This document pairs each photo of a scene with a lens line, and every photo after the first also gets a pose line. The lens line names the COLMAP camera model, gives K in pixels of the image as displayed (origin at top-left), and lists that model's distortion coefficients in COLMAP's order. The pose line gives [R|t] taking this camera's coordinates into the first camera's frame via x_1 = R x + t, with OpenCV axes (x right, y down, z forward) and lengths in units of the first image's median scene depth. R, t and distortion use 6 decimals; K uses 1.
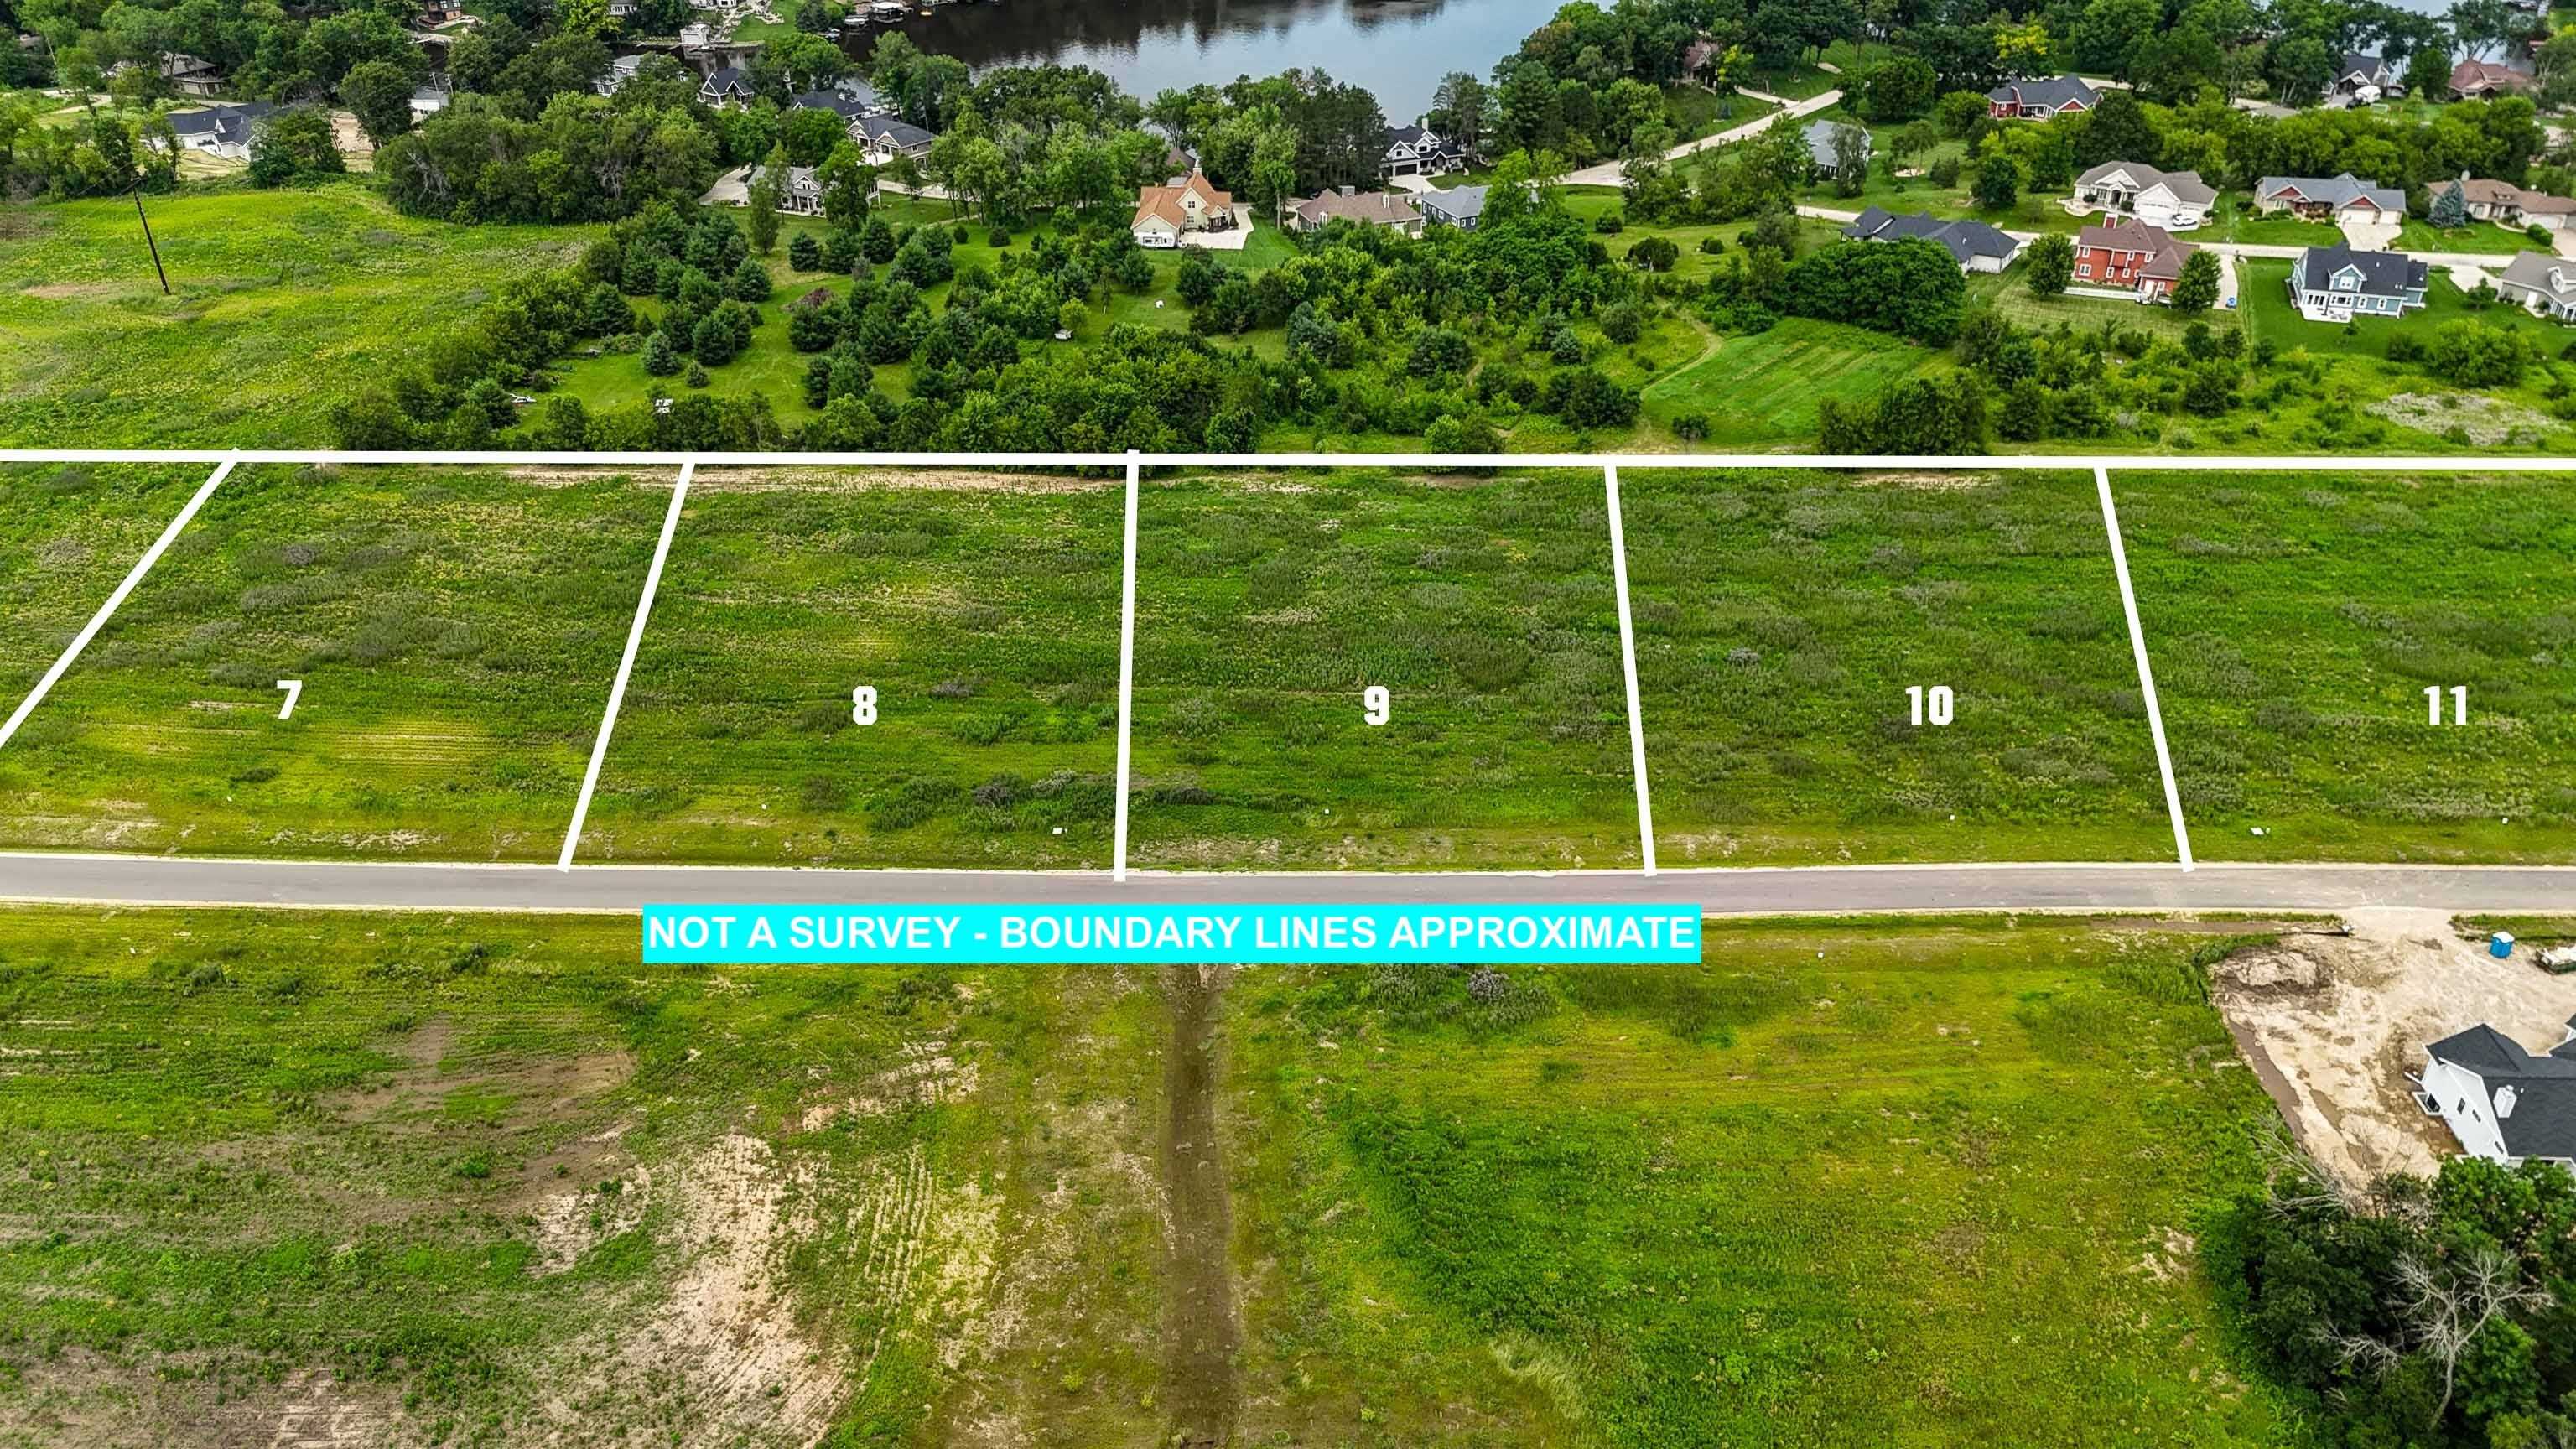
lens RADIAL K [[1893.0, 0, 1288.0], [0, 1893.0, 724.5], [0, 0, 1]] dist [0.073852, -0.059150]
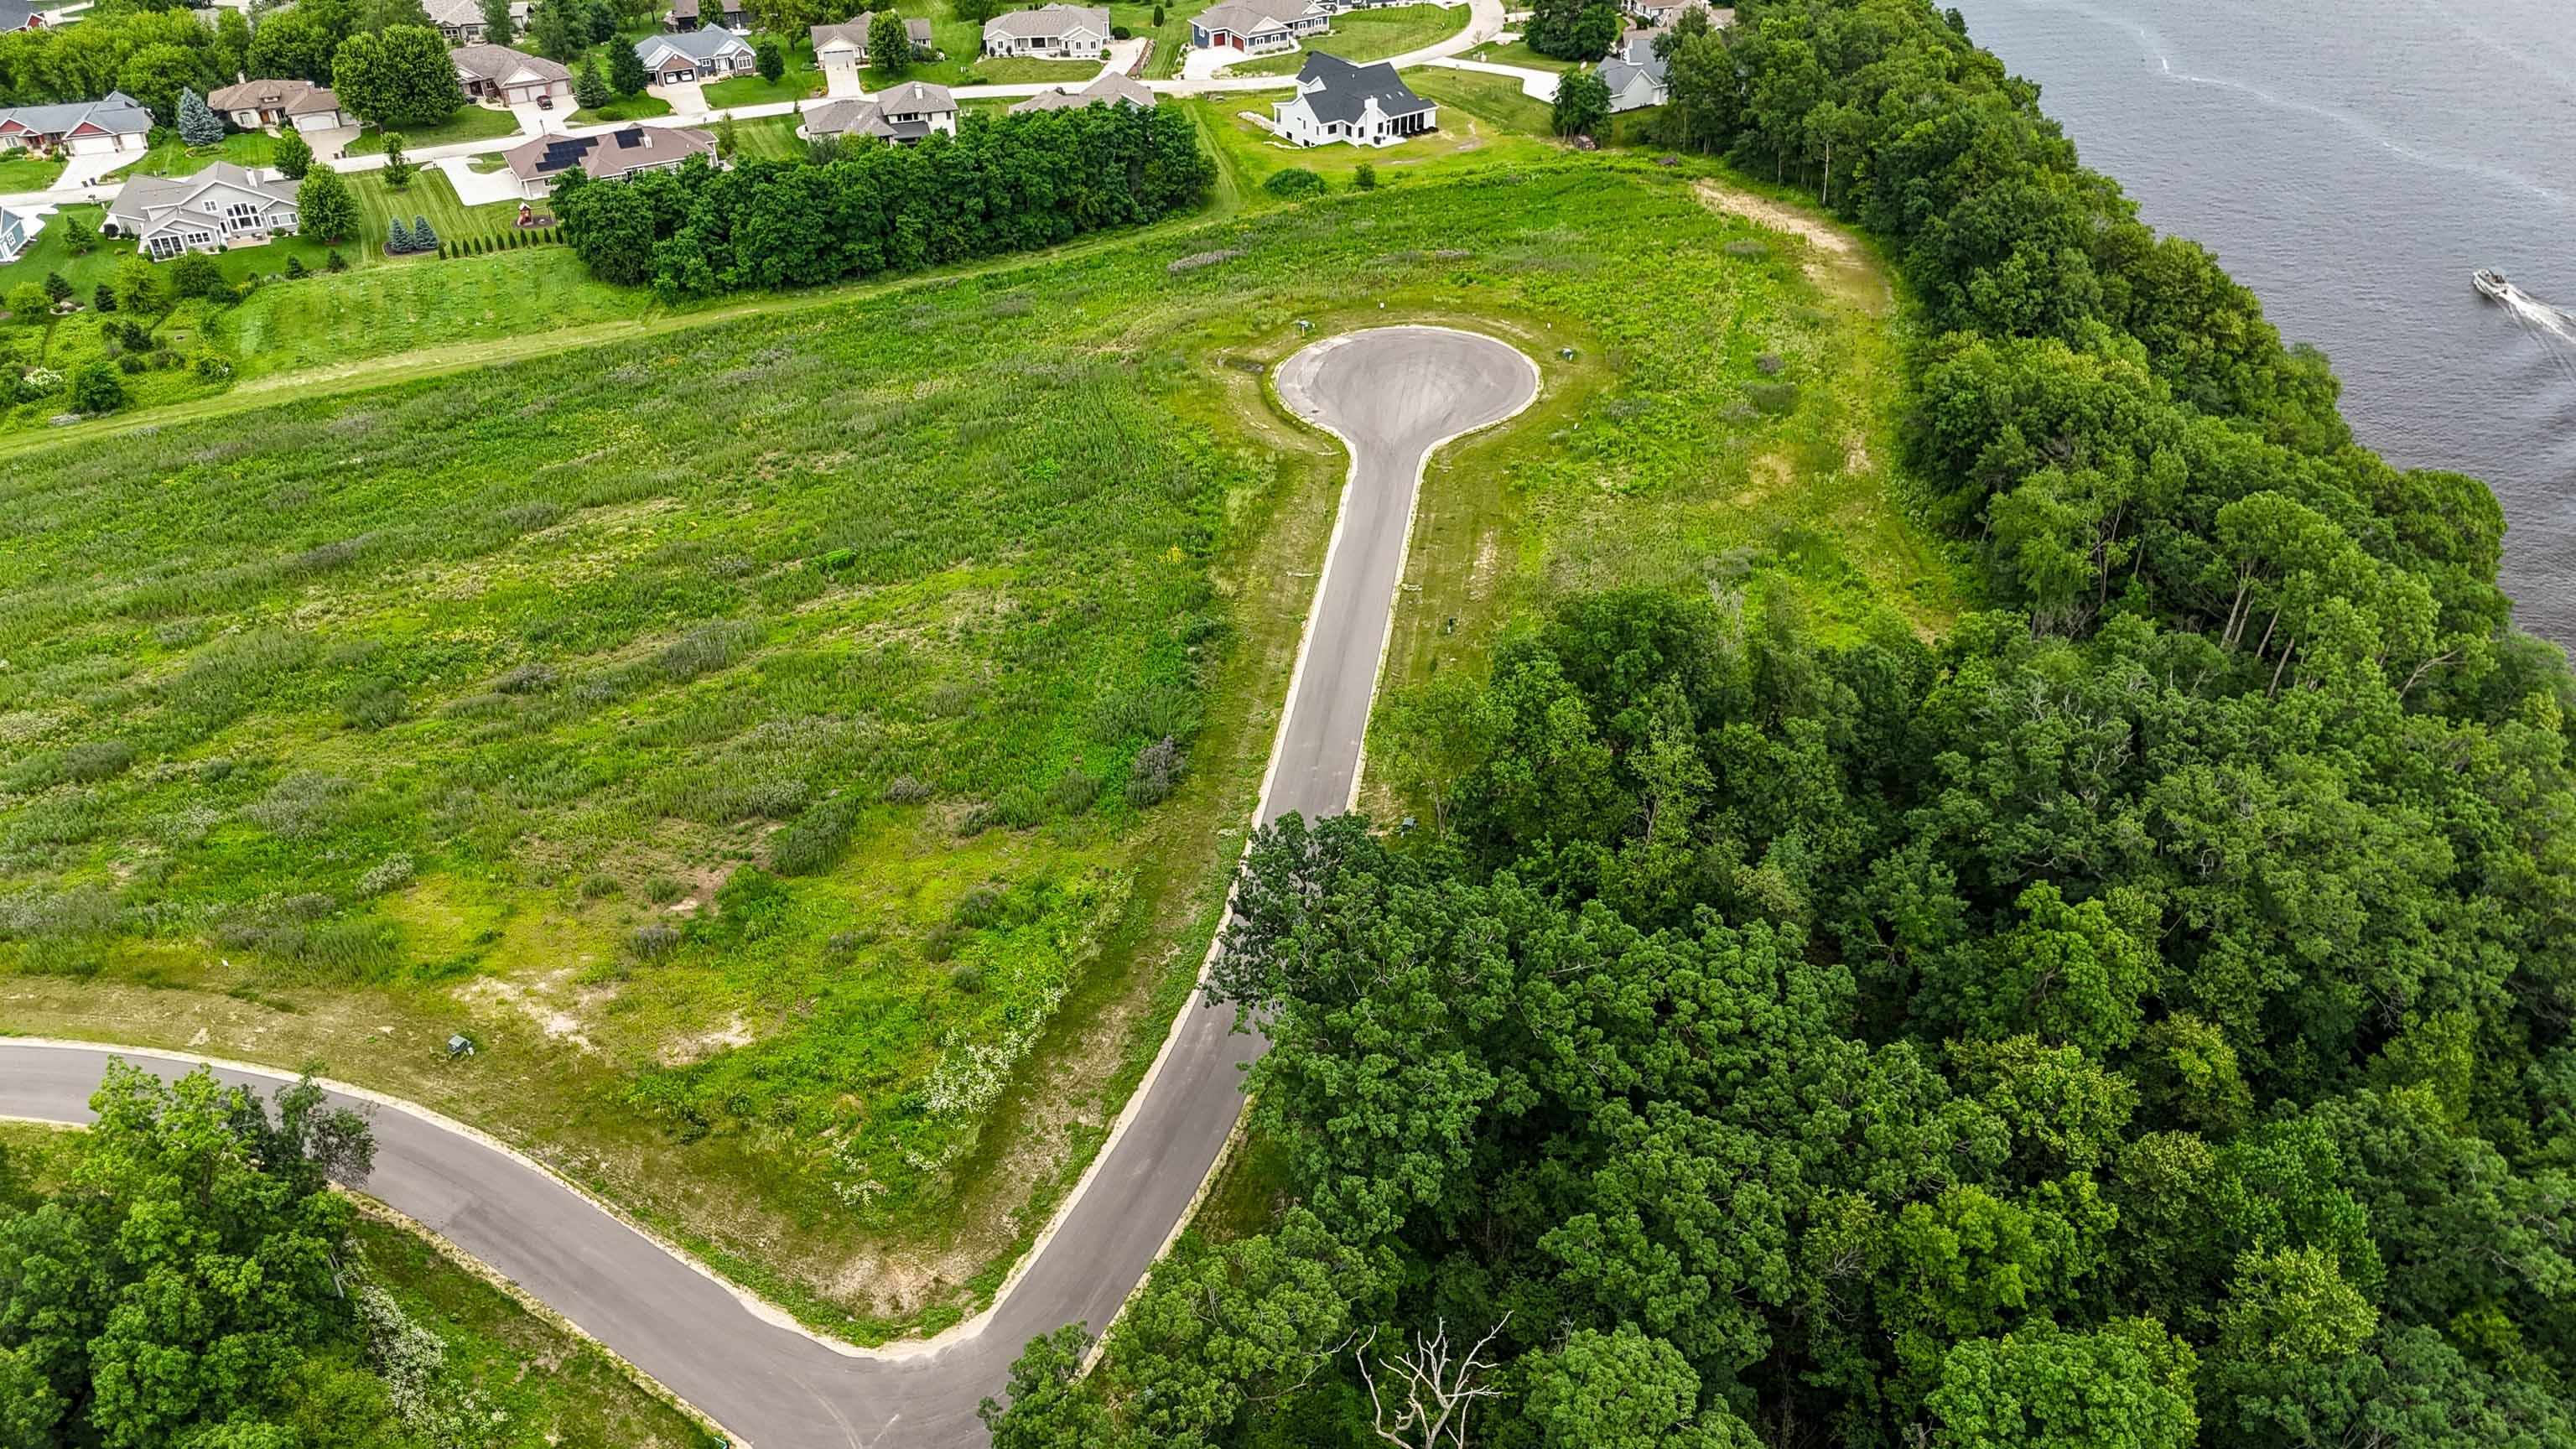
lens RADIAL K [[1893.0, 0, 1288.0], [0, 1893.0, 724.5], [0, 0, 1]] dist [0.073852, -0.059150]
pose [[0.868168, -0.282872, 0.407760, 0.746926], [0.262220, 0.959055, 0.107021, 0.031677], [-0.421338, 0.014011, 0.906796, 0.024483]]
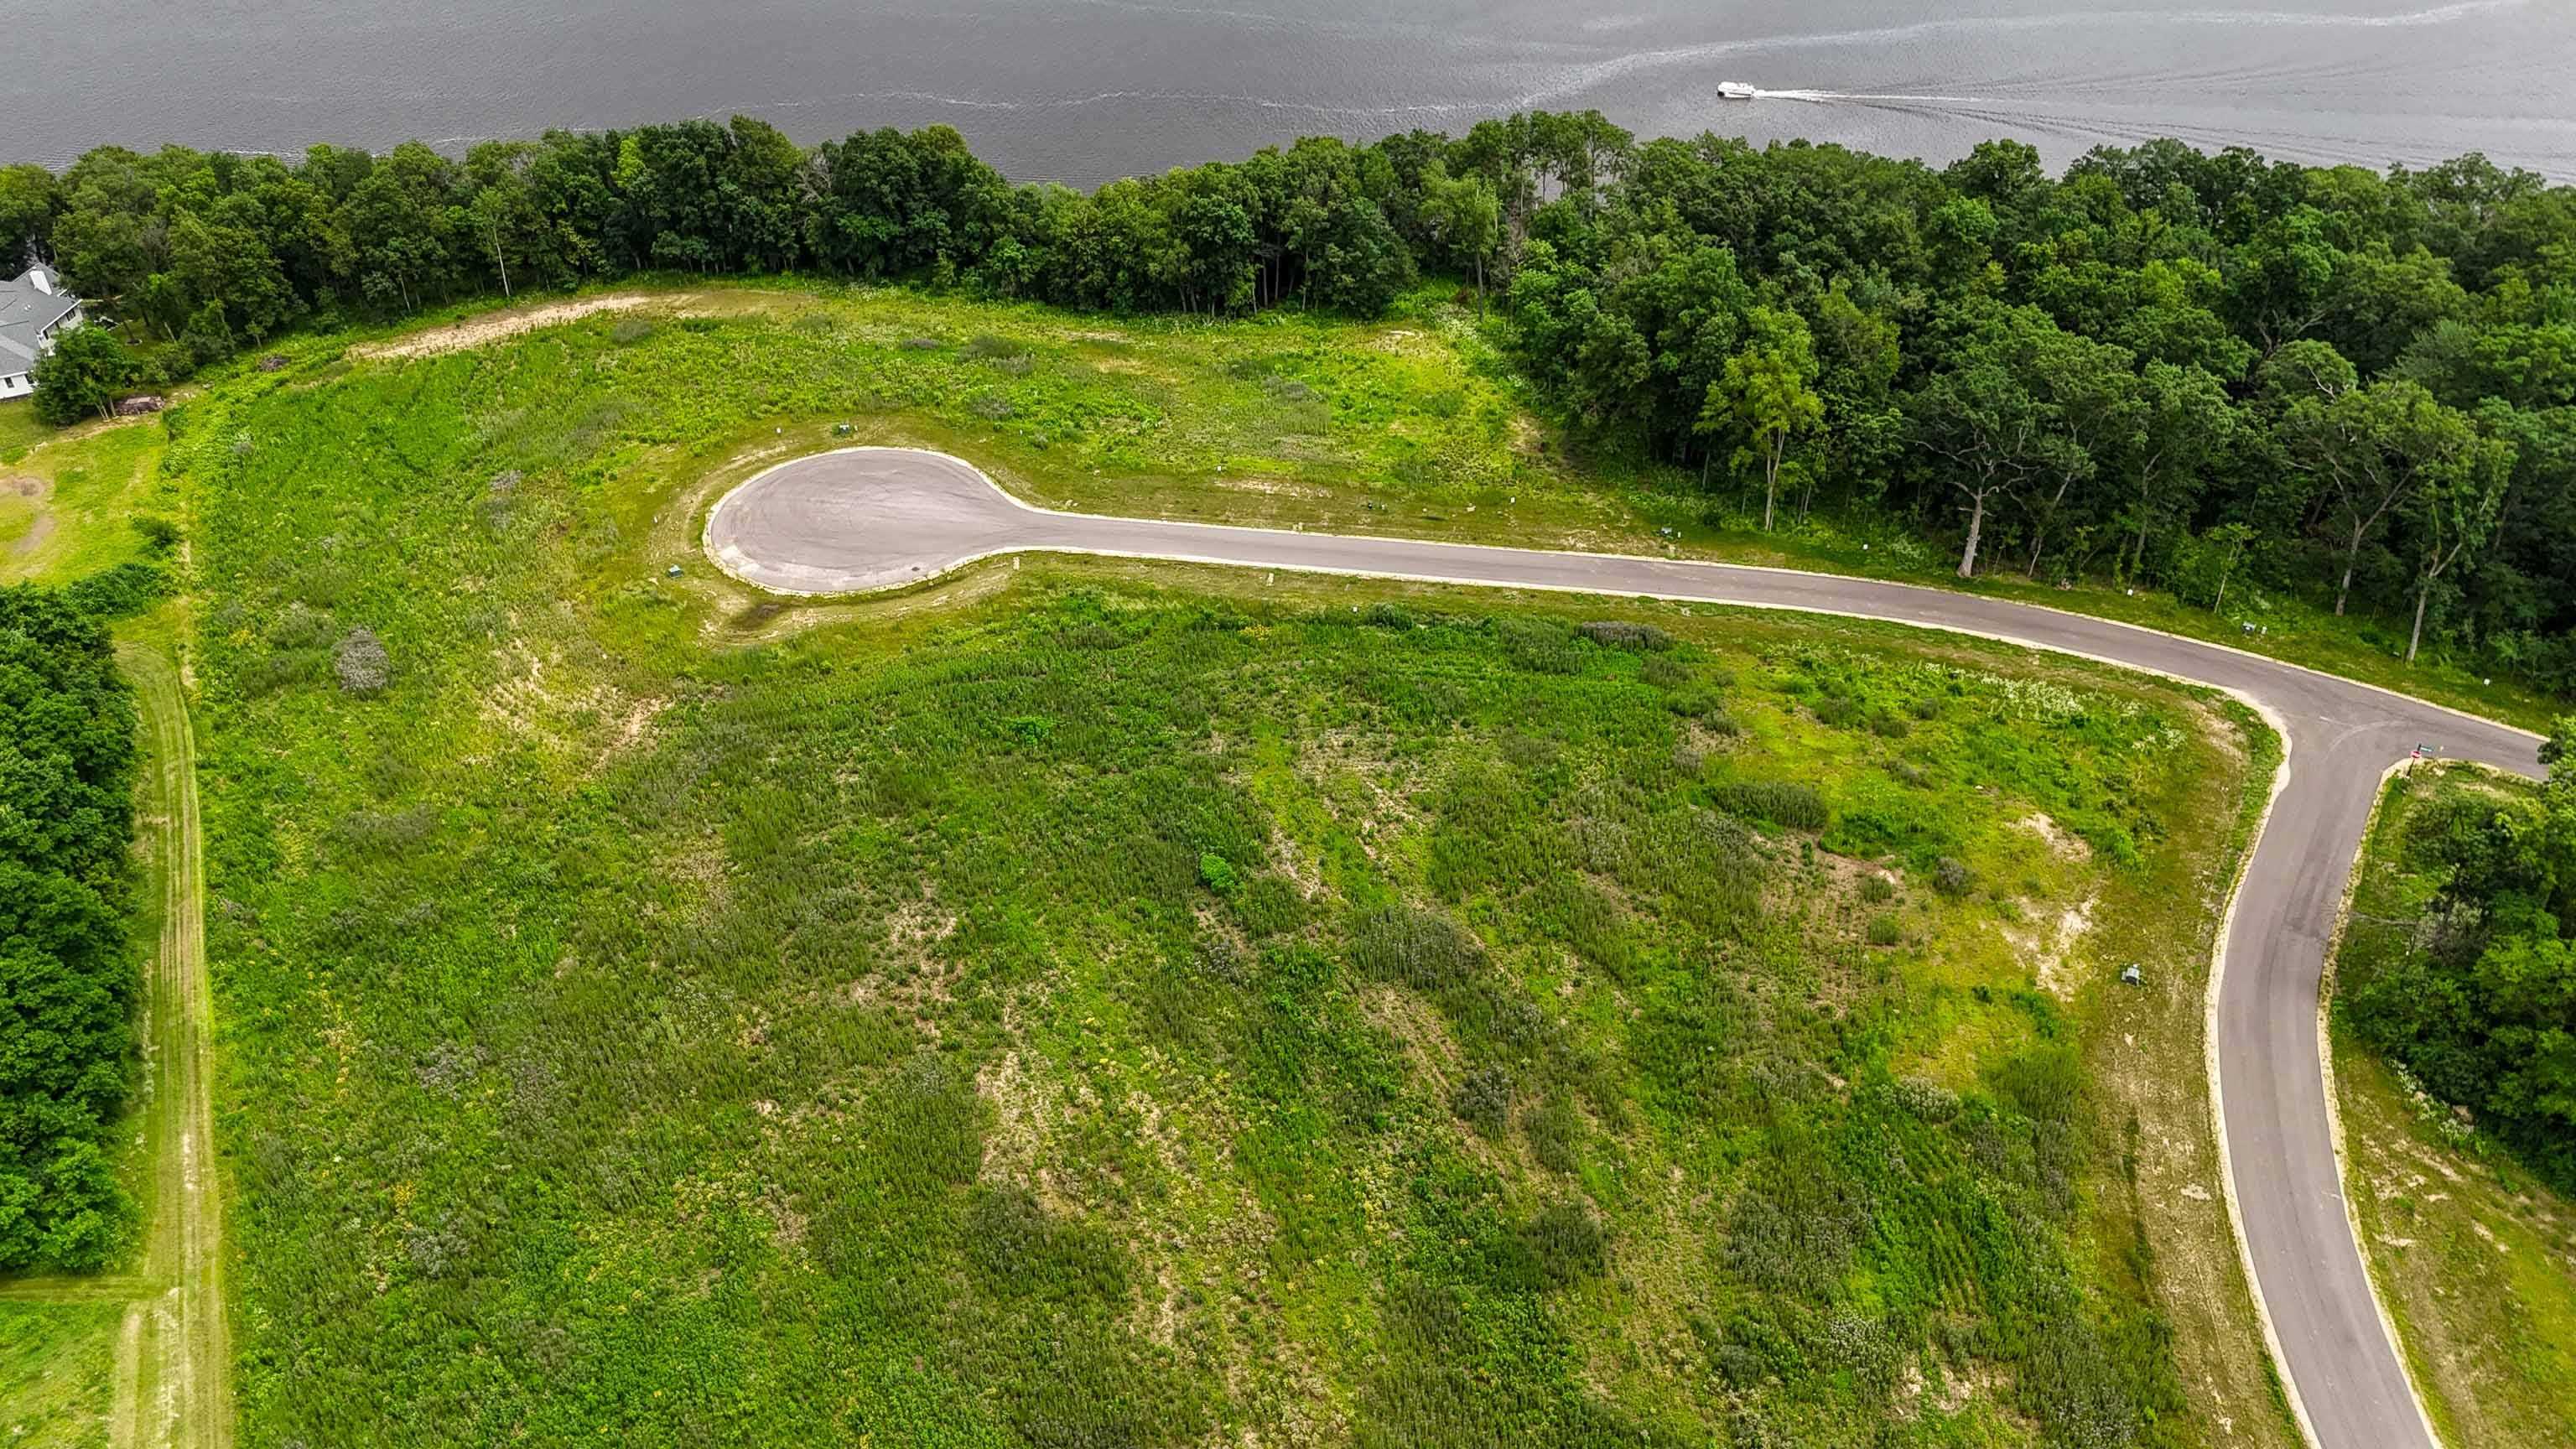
lens RADIAL K [[1893.0, 0, 1288.0], [0, 1893.0, 724.5], [0, 0, 1]] dist [0.073852, -0.059150]
pose [[-0.490206, -0.486969, 0.722883, 0.523532], [0.467500, 0.553075, 0.689603, -0.370745], [-0.735624, 0.675995, -0.043463, 0.662305]]
